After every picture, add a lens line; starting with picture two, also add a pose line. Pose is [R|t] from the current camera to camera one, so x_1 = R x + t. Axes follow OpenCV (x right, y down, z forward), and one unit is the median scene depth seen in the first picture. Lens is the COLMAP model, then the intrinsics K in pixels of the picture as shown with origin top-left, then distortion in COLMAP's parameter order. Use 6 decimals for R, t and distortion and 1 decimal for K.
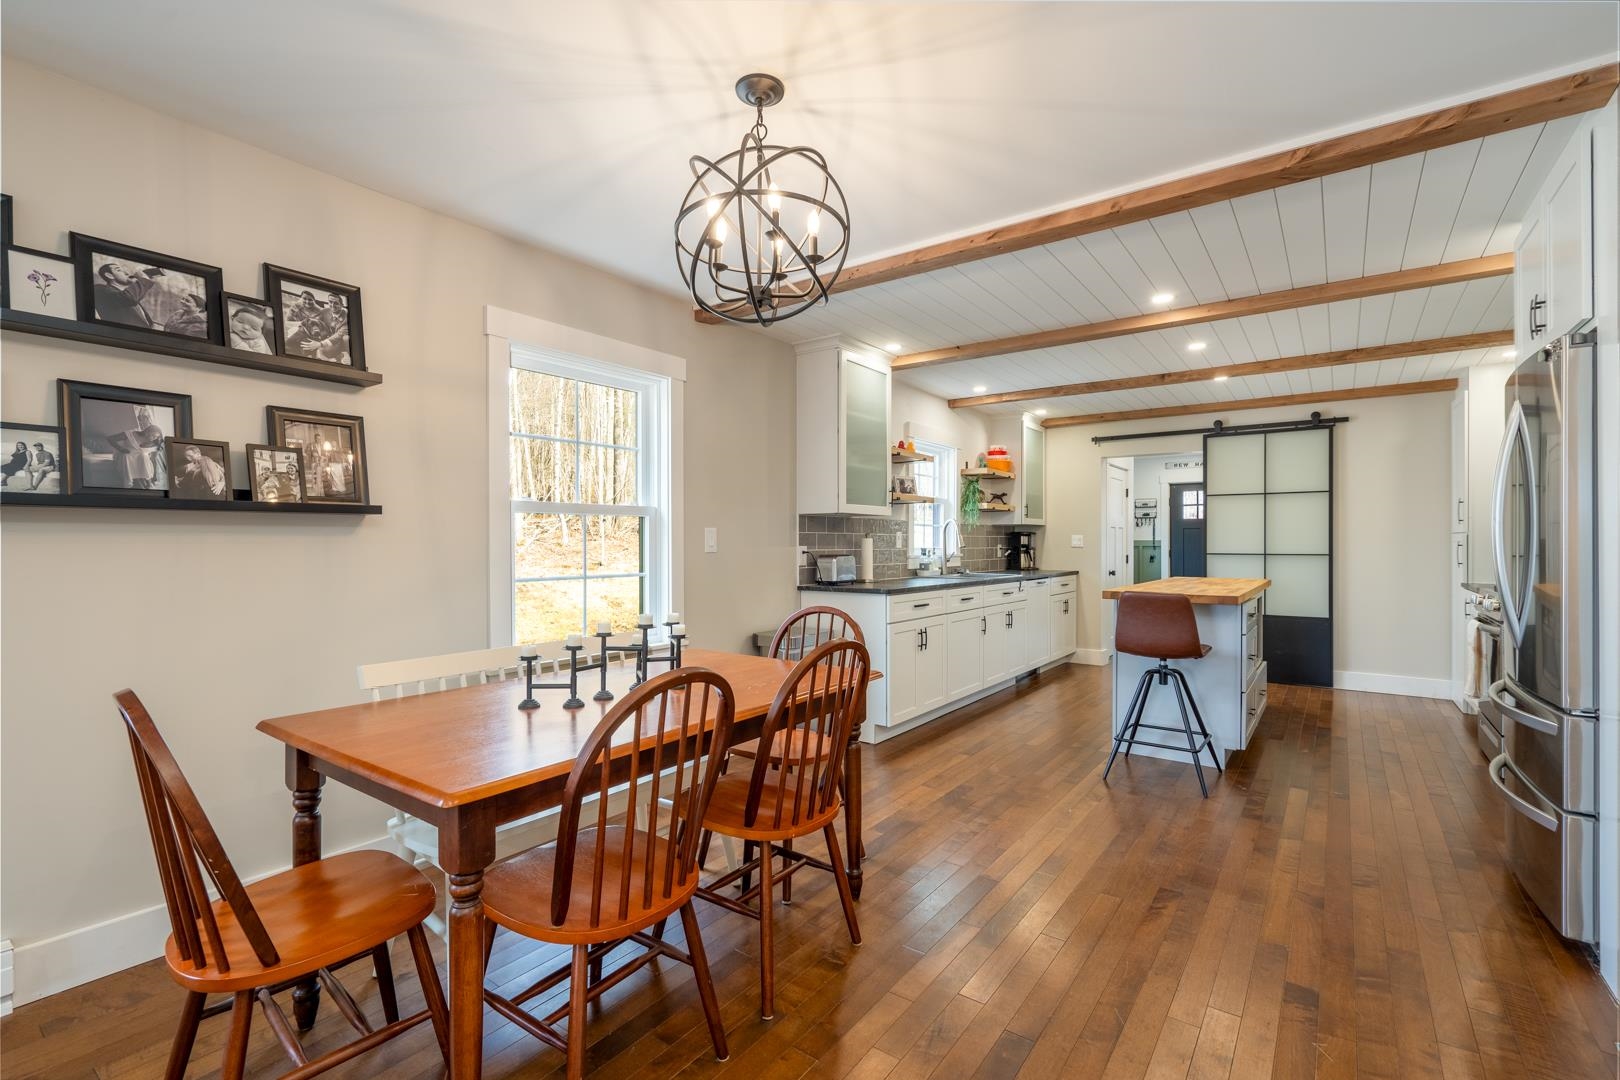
lens RADIAL K [[724.5, 0, 811.7], [0, 724.5, 542.7], [0, 0, 1]] dist [-0.001008, 0.000238]
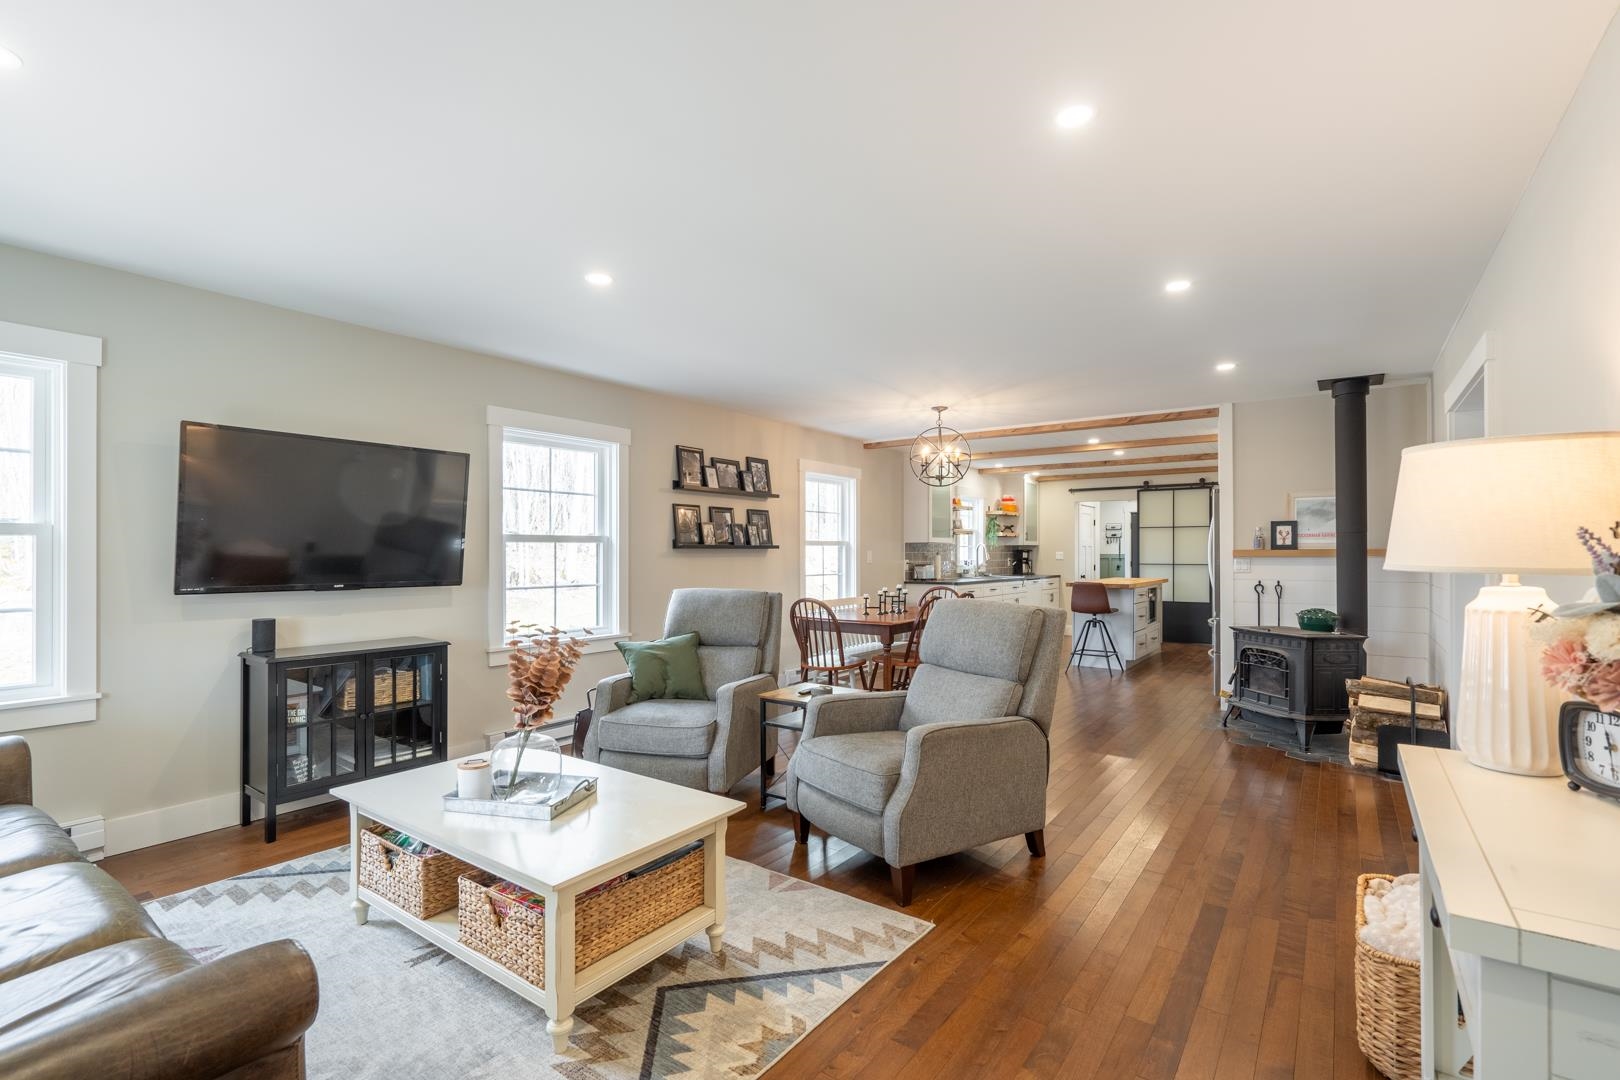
lens RADIAL K [[728.9, 0, 804.5], [0, 728.9, 549.6], [0, 0, 1]] dist [-0.002330, 0.000098]
pose [[0.999994, 0.000087, -0.003367, -0.220838], [-0.000102, 0.999990, -0.004457, -0.010751], [0.003367, 0.004457, 0.999984, -0.714579]]
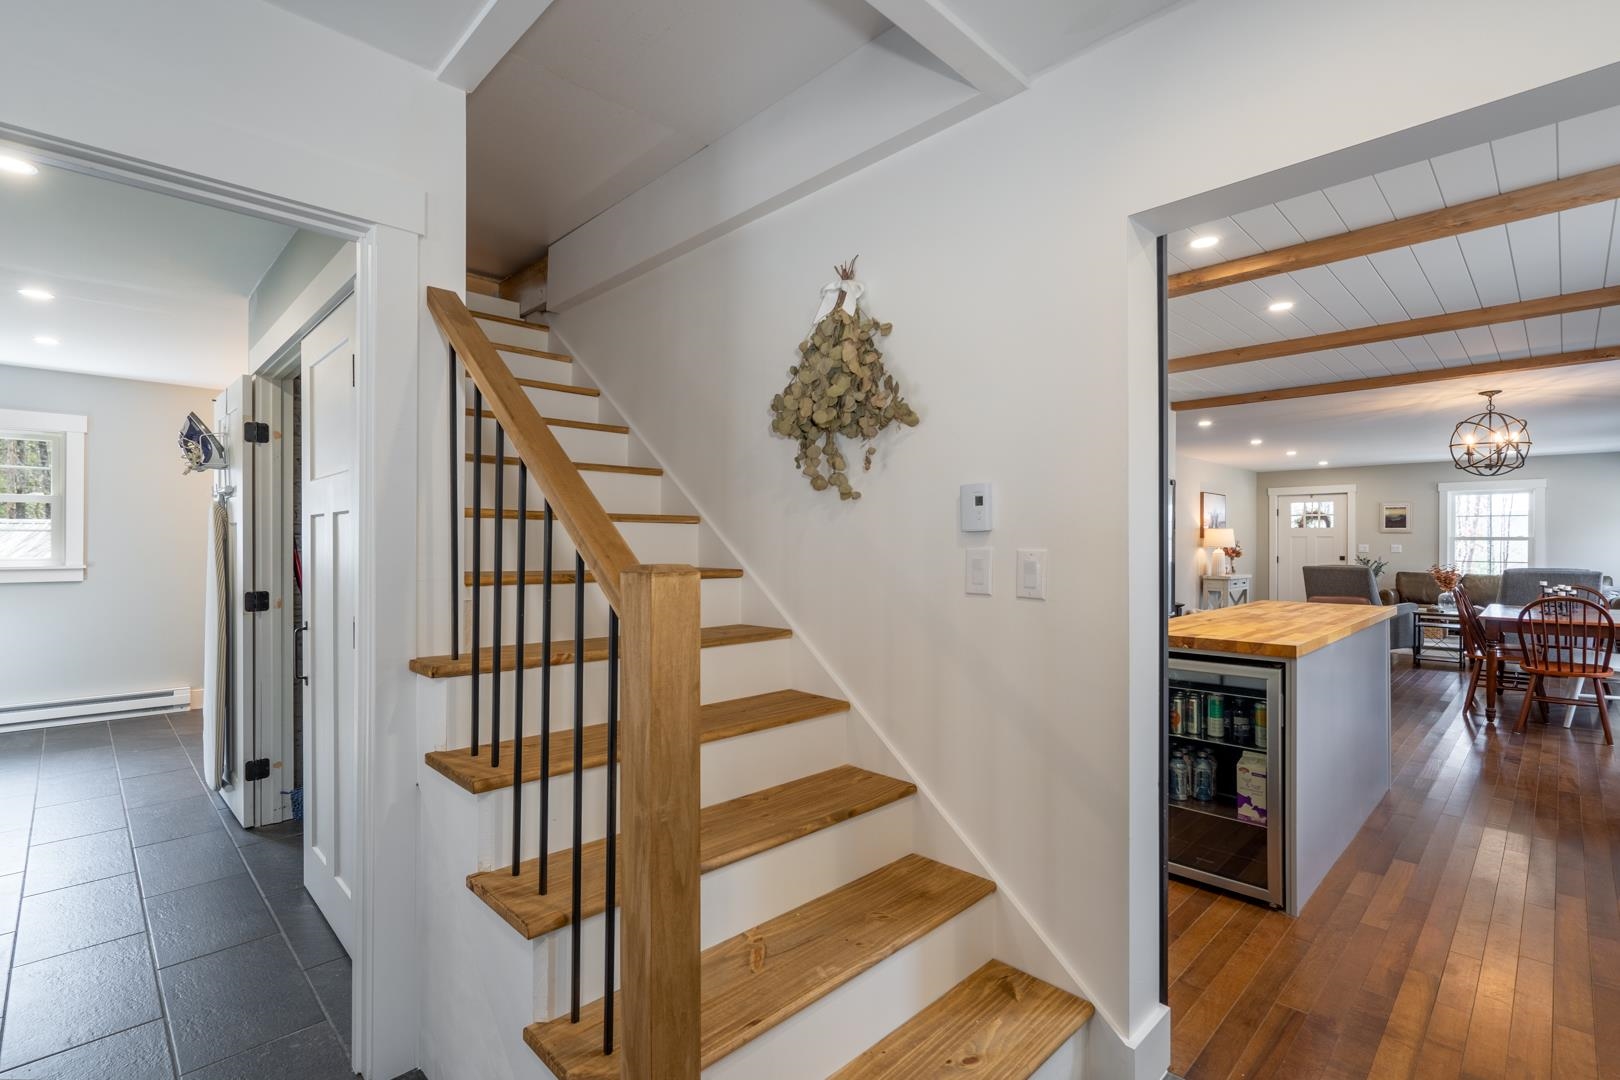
lens RADIAL K [[737.1, 0, 801.0], [0, 737.1, 540.4], [0, 0, 1]] dist [-0.003604, 0.000260]
pose [[-0.984725, -0.002458, 0.174101, 0.733119], [-0.003046, 0.999991, -0.003106, -0.013811], [-0.174092, -0.003589, -0.984723, 1.518467]]
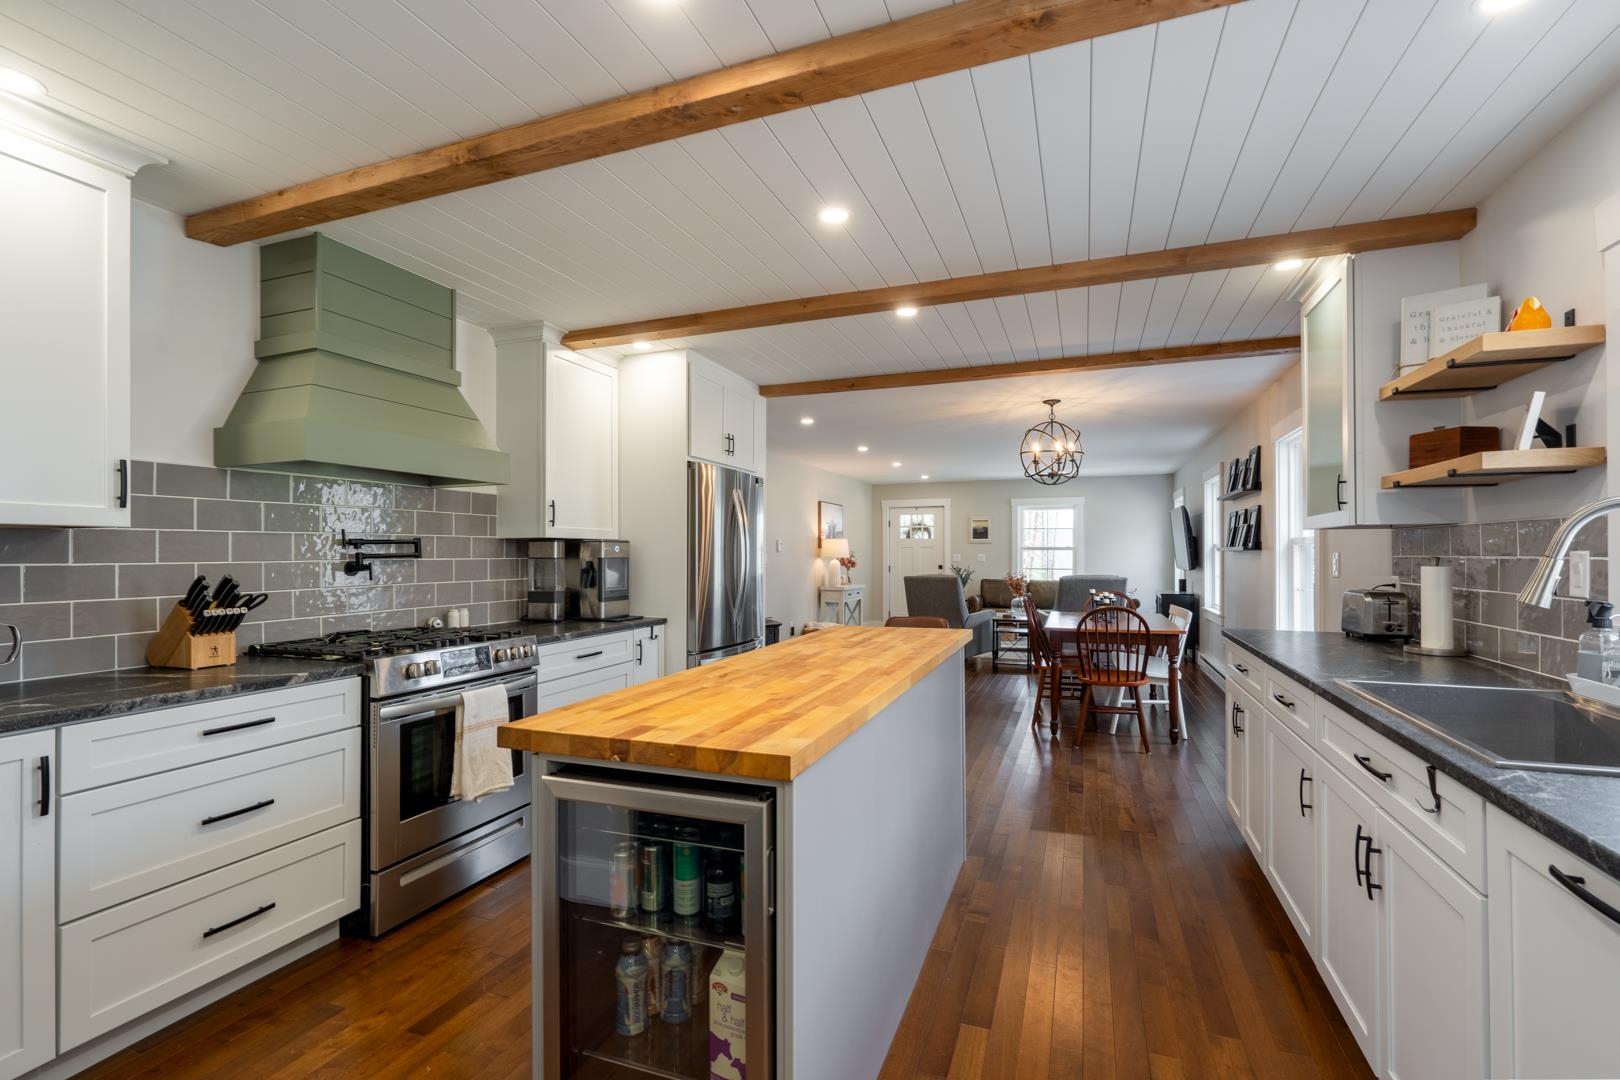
lens RADIAL K [[728.9, 0, 804.5], [0, 728.9, 549.6], [0, 0, 1]] dist [-0.002330, 0.000098]
pose [[-0.965559, 0.000017, -0.260184, 0.564649], [0.001817, 0.999976, -0.006677, -0.013459], [0.260178, -0.006920, -0.965536, 1.235892]]
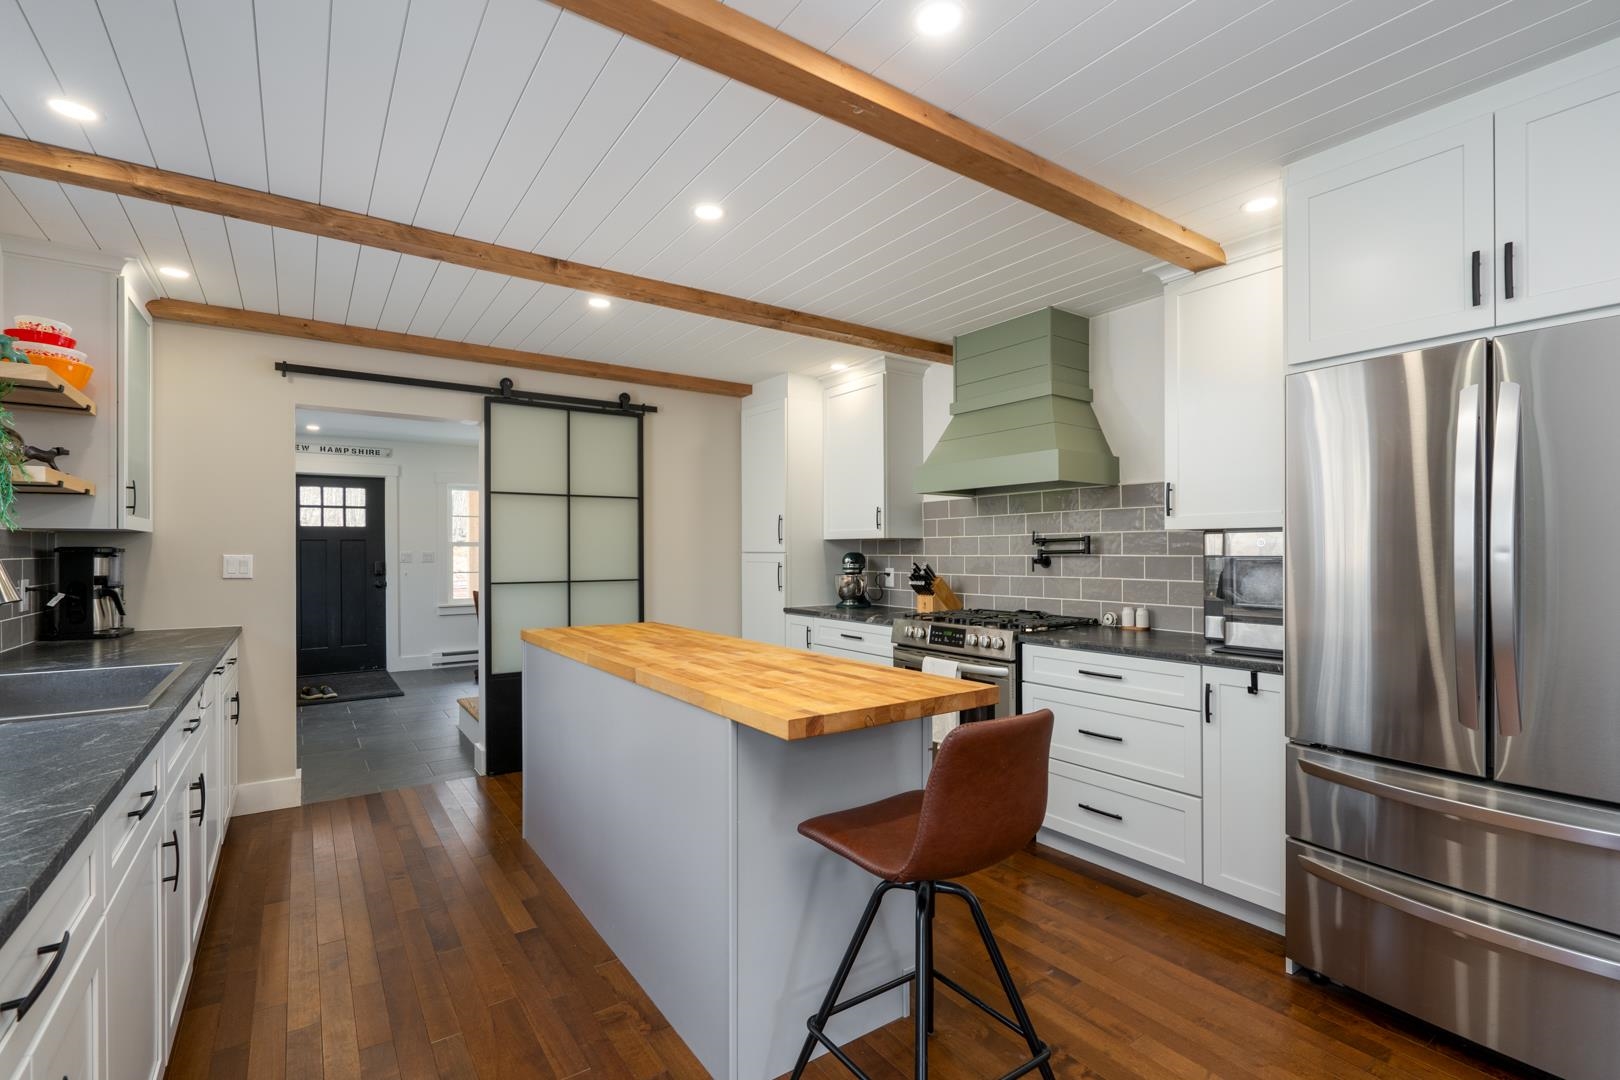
lens RADIAL K [[728.9, 0, 804.5], [0, 728.9, 549.6], [0, 0, 1]] dist [-0.002330, 0.000098]
pose [[0.327022, 0.000892, 0.945016, 0.033481], [0.003007, 0.999994, -0.001984, -0.014601], [-0.945012, 0.003490, 0.327017, 0.614372]]
